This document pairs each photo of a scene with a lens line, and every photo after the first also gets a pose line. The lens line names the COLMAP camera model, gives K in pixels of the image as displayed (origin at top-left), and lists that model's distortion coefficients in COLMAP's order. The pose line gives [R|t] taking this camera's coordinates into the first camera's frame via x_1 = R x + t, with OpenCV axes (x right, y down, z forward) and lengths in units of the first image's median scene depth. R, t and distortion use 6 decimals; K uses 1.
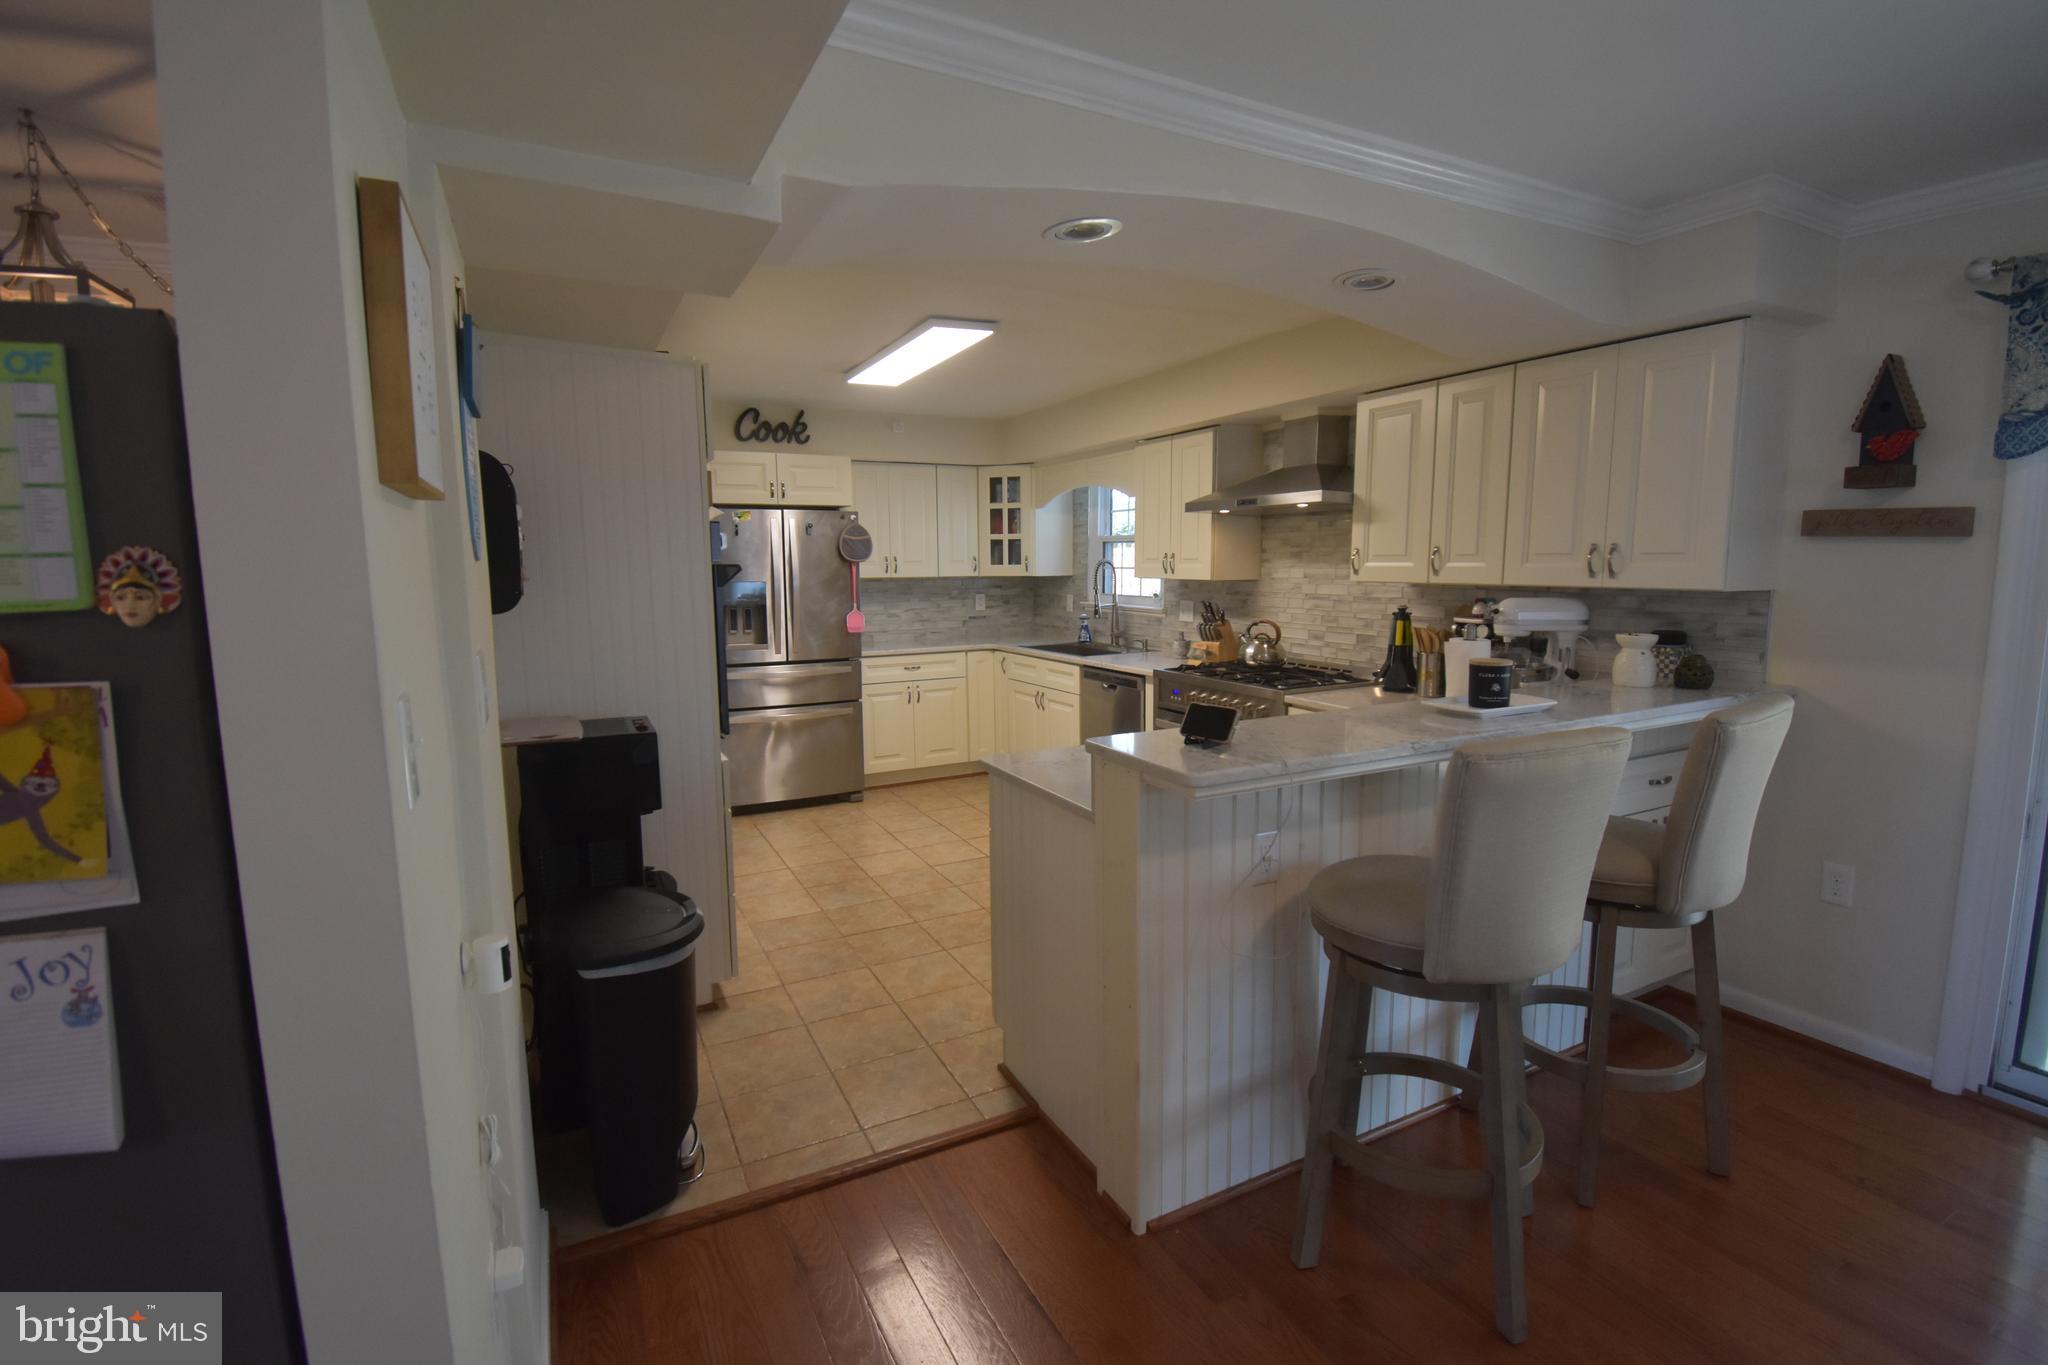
lens RADIAL K [[917.6, 0, 1020.8], [0, 917.6, 672.8], [0, 0, 1]] dist [0.011133, -0.020039]
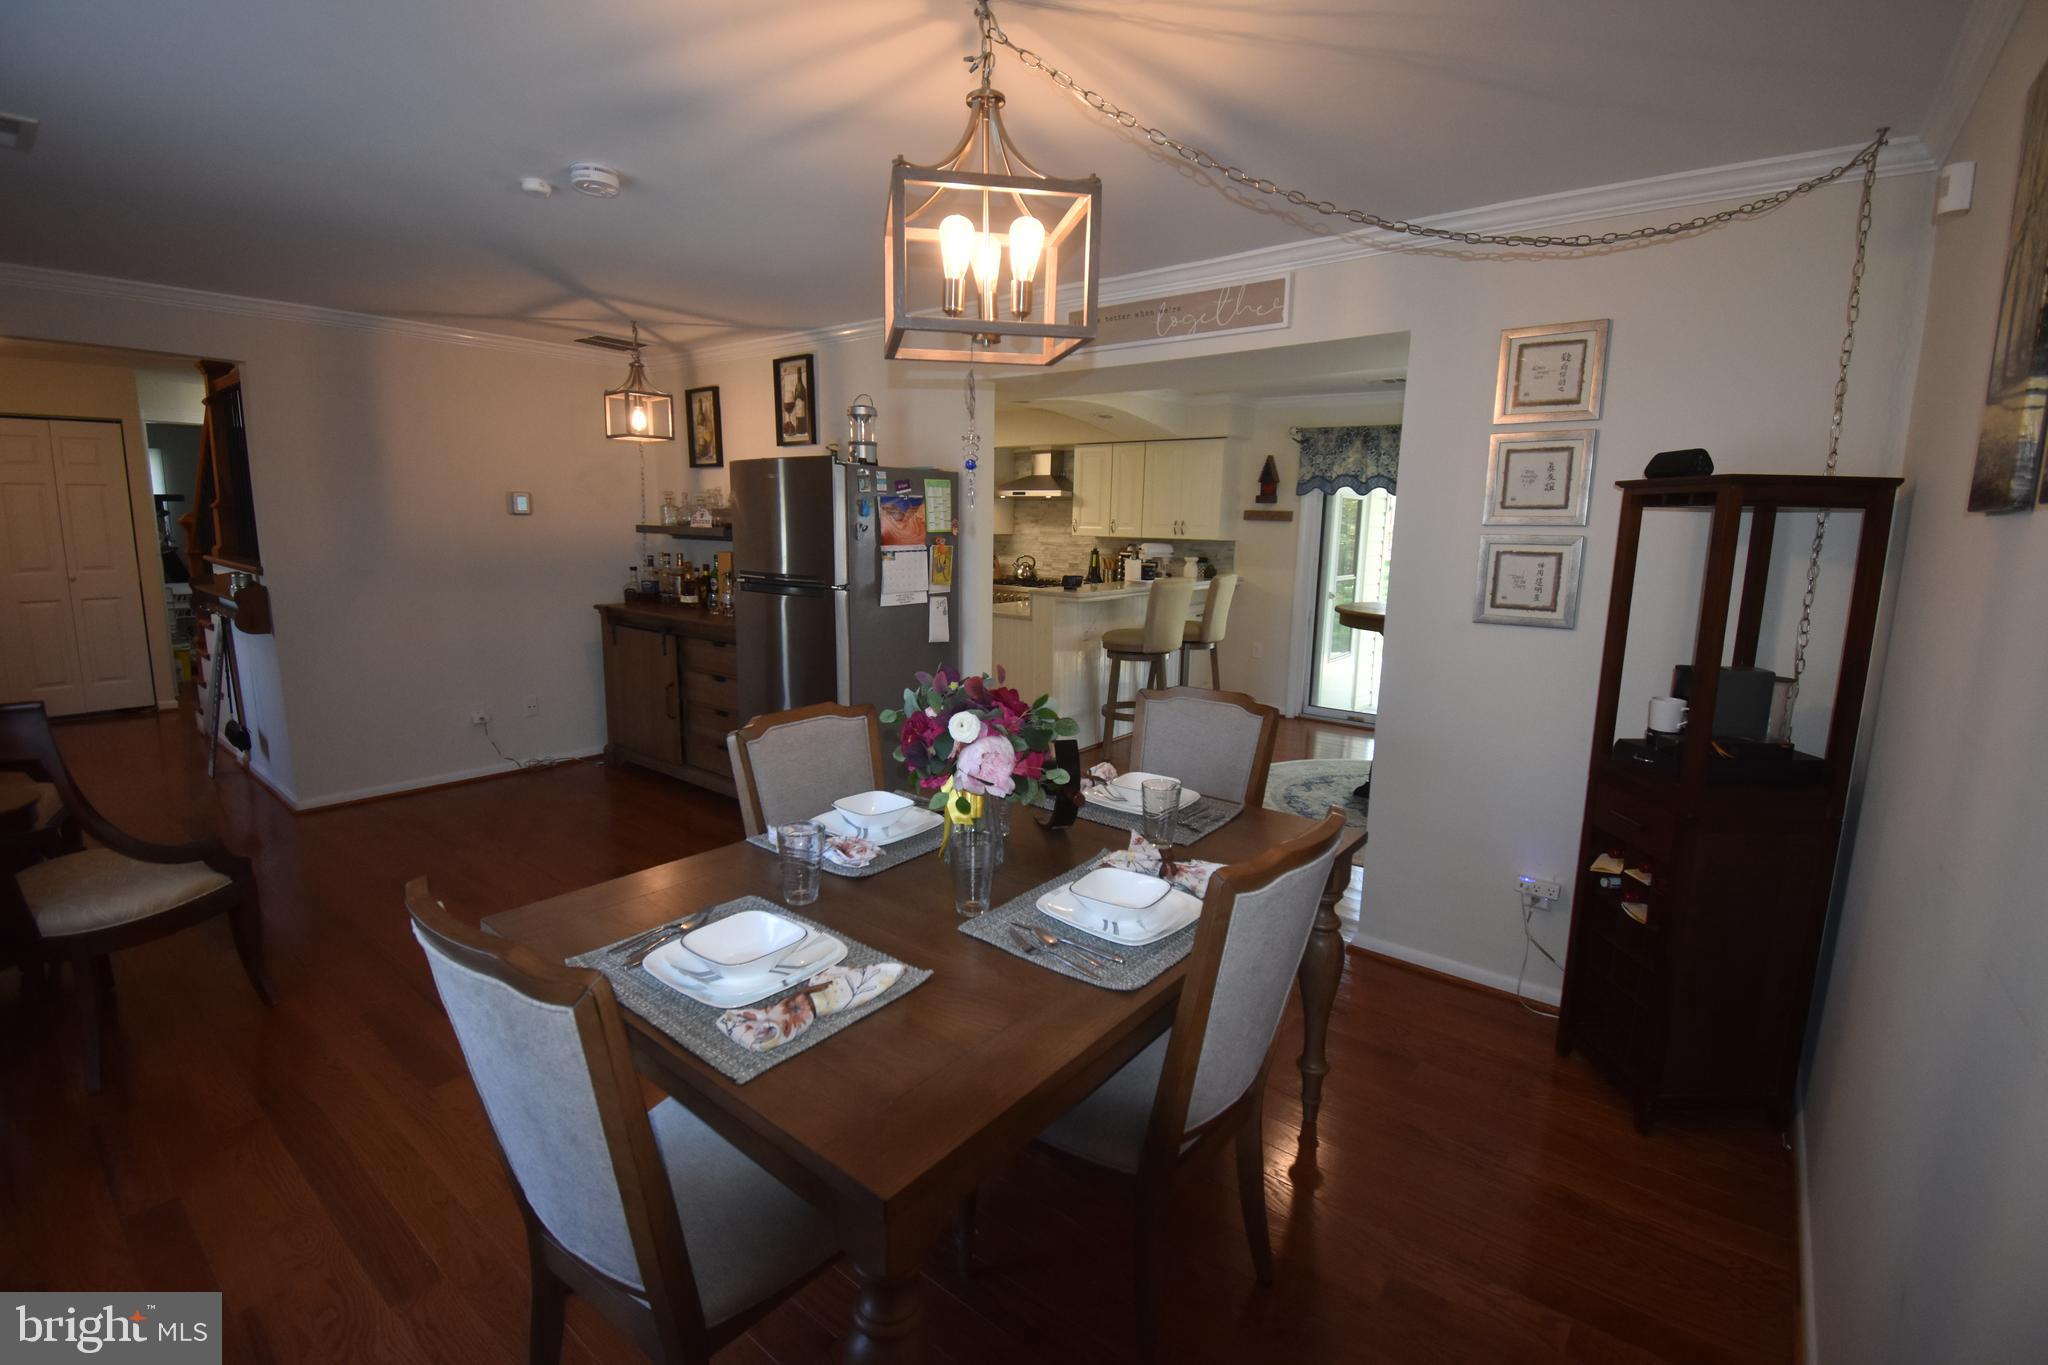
lens RADIAL K [[900.0, 0, 1021.0], [0, 900.0, 669.3], [0, 0, 1]] dist [0.022577, -0.027894]
pose [[0.913225, -0.042956, 0.405186, -0.629073], [0.024839, 0.998447, 0.049868, 0.105319], [-0.406699, -0.035476, 0.912873, -0.879331]]
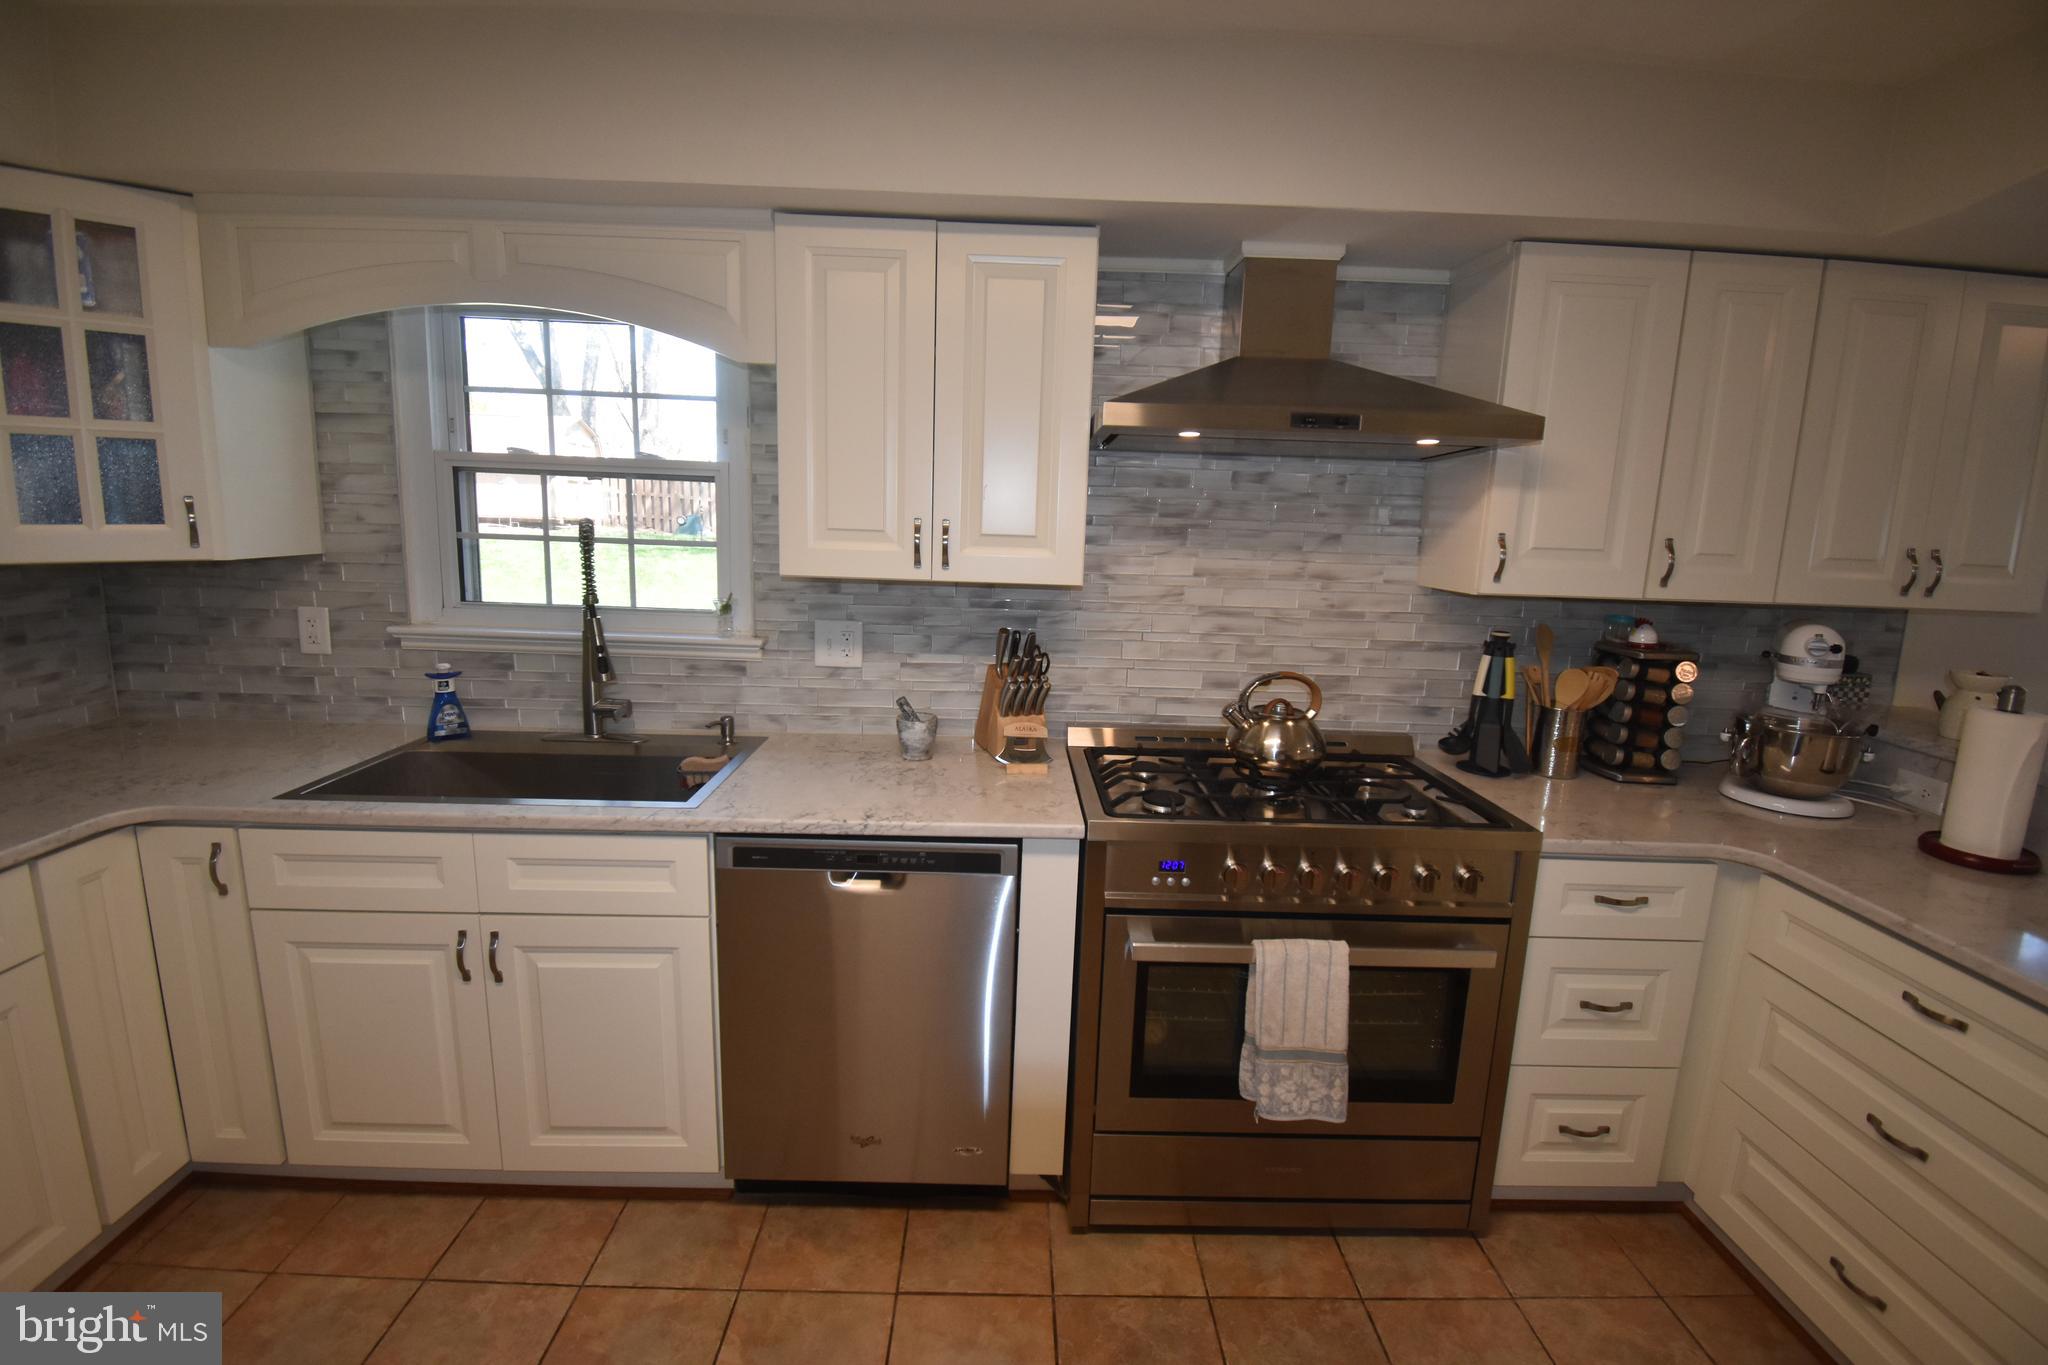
lens RADIAL K [[900.0, 0, 1021.0], [0, 900.0, 669.3], [0, 0, 1]] dist [0.022577, -0.027894]
pose [[0.443082, -0.131589, 0.886771, -0.265676], [0.073959, 0.991162, 0.110126, -0.148056], [-0.893425, 0.016790, 0.448899, 1.103761]]
